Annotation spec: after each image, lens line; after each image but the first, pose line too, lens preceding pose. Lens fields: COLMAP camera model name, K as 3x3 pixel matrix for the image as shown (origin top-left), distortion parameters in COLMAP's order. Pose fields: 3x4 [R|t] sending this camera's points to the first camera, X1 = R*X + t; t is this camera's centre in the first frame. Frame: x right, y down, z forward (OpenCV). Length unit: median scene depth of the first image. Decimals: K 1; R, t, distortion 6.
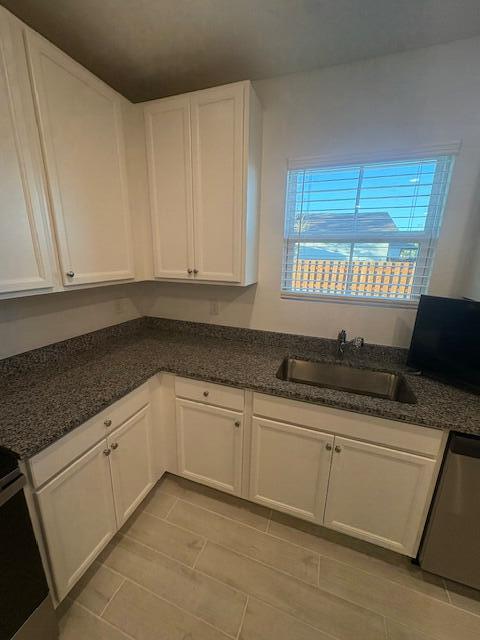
lens RADIAL K [[254.6, 0, 240.4], [0, 254.6, 318.6], [0, 0, 1]] dist [-0.001946, 0.000008]
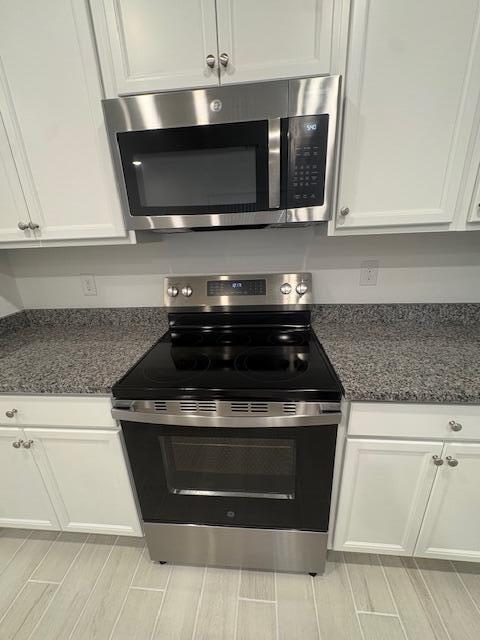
lens RADIAL K [[254.6, 0, 240.7], [0, 254.6, 320.6], [0, 0, 1]] dist [-0.001946, 0.000008]
pose [[0.254583, 0.280863, -0.925367, -0.138552], [-0.196865, 0.951910, 0.234759, 0.112849], [0.946801, 0.122406, 0.297633, 0.260386]]
